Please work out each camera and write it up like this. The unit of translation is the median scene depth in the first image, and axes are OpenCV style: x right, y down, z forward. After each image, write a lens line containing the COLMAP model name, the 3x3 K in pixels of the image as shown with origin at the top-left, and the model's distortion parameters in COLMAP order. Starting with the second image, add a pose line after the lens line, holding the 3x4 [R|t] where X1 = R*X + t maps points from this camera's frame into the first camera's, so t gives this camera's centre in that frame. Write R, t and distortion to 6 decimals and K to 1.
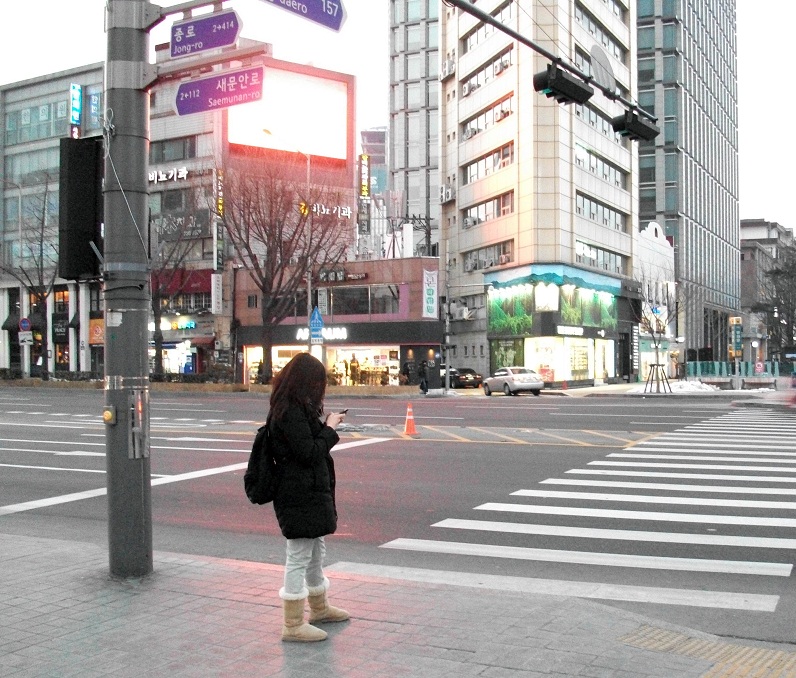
lens RADIAL K [[968.8, 0, 398.0], [0, 968.8, 341.1], [0, 0, 1]] dist [-0.089149, 0.000000]
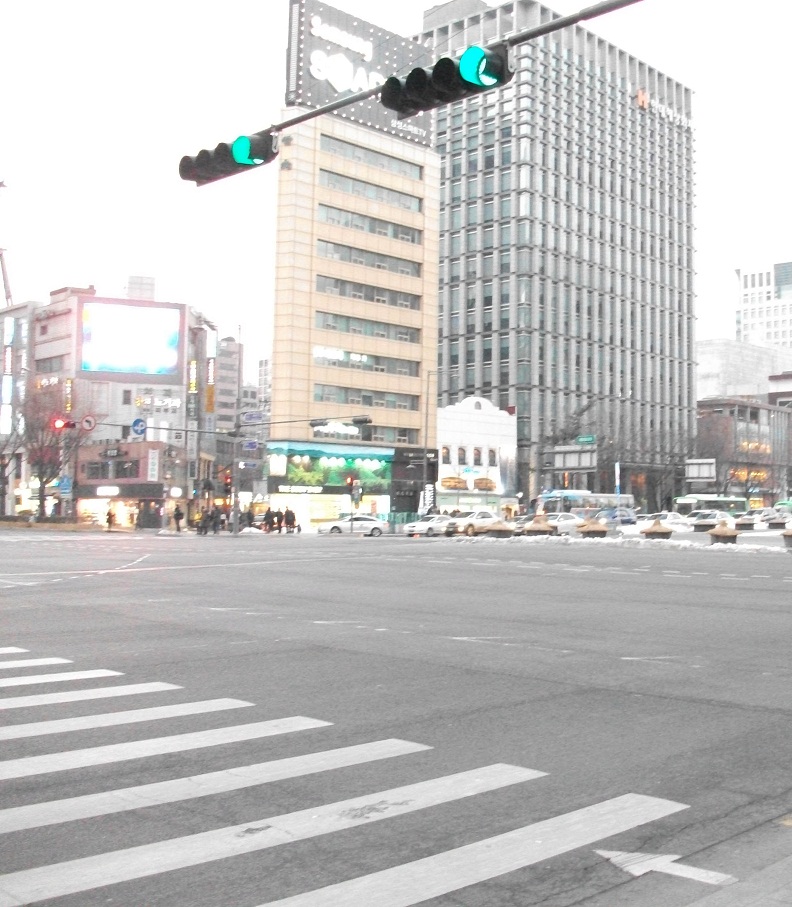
lens RADIAL K [[1103.9, 0, 397.9], [0, 1103.9, 453.7], [0, 0, 1]] dist [-0.089149, 0.000000]
pose [[0.960865, -0.004471, -0.276979, 0.721208], [-0.004942, 0.999434, -0.033278, -0.009409], [0.276971, 0.033344, 0.960299, -0.447513]]
